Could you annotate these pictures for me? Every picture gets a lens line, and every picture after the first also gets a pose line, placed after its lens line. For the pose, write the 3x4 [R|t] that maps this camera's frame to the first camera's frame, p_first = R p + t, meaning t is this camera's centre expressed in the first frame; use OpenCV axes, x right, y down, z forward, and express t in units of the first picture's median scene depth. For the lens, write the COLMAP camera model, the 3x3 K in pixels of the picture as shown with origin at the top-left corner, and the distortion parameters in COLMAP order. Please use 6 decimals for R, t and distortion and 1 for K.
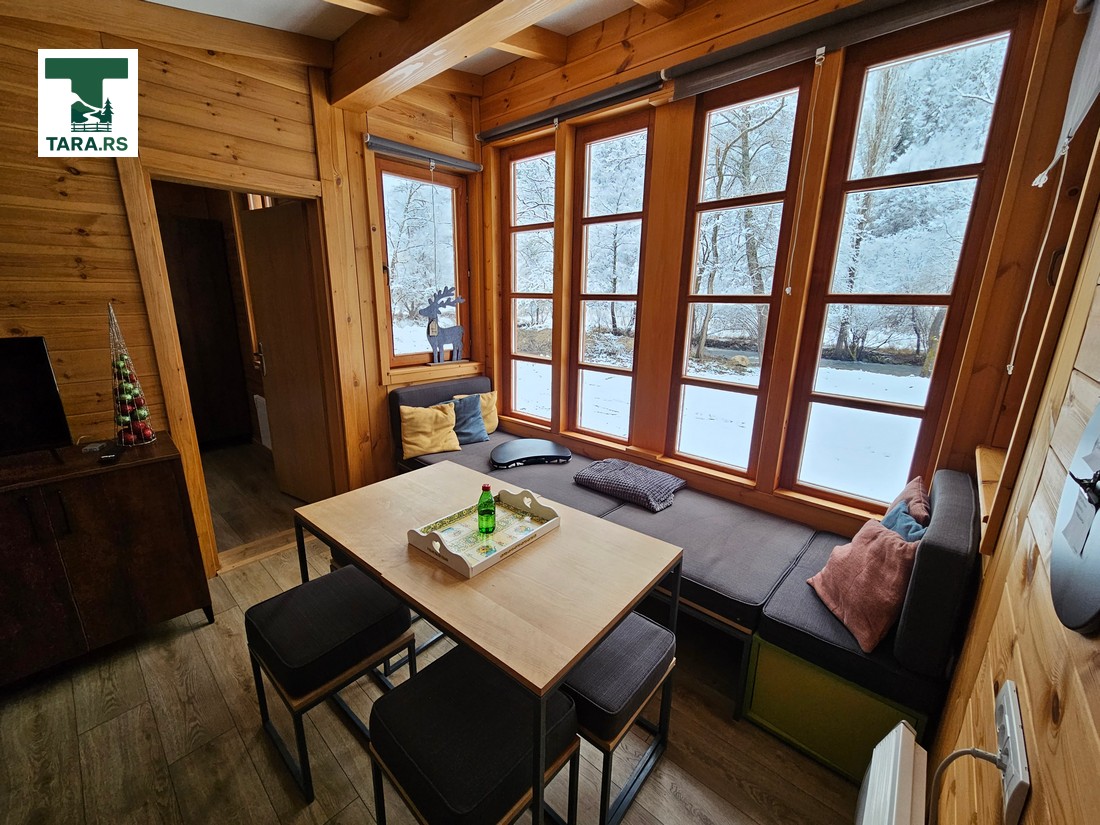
lens RADIAL K [[449.6, 0, 550.0], [0, 449.6, 412.5], [0, 0, 1]] dist [-0.014168, -0.000014]
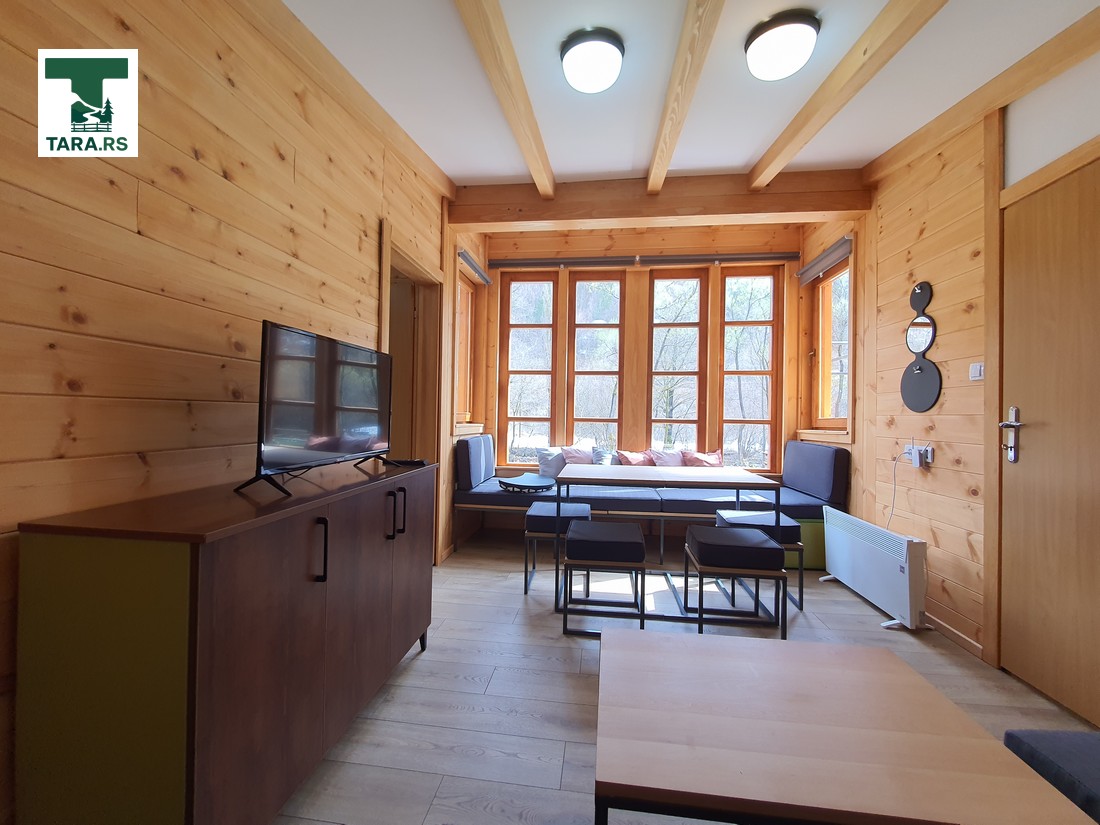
lens RADIAL K [[436.0, 0, 552.7], [0, 436.0, 404.8], [0, 0, 1]] dist [-0.000831, -0.000519]
pose [[0.803390, 0.008662, 0.595391, -0.922190], [0.148078, 0.965577, -0.213856, 0.154944], [-0.576748, 0.259974, 0.774452, -0.058263]]
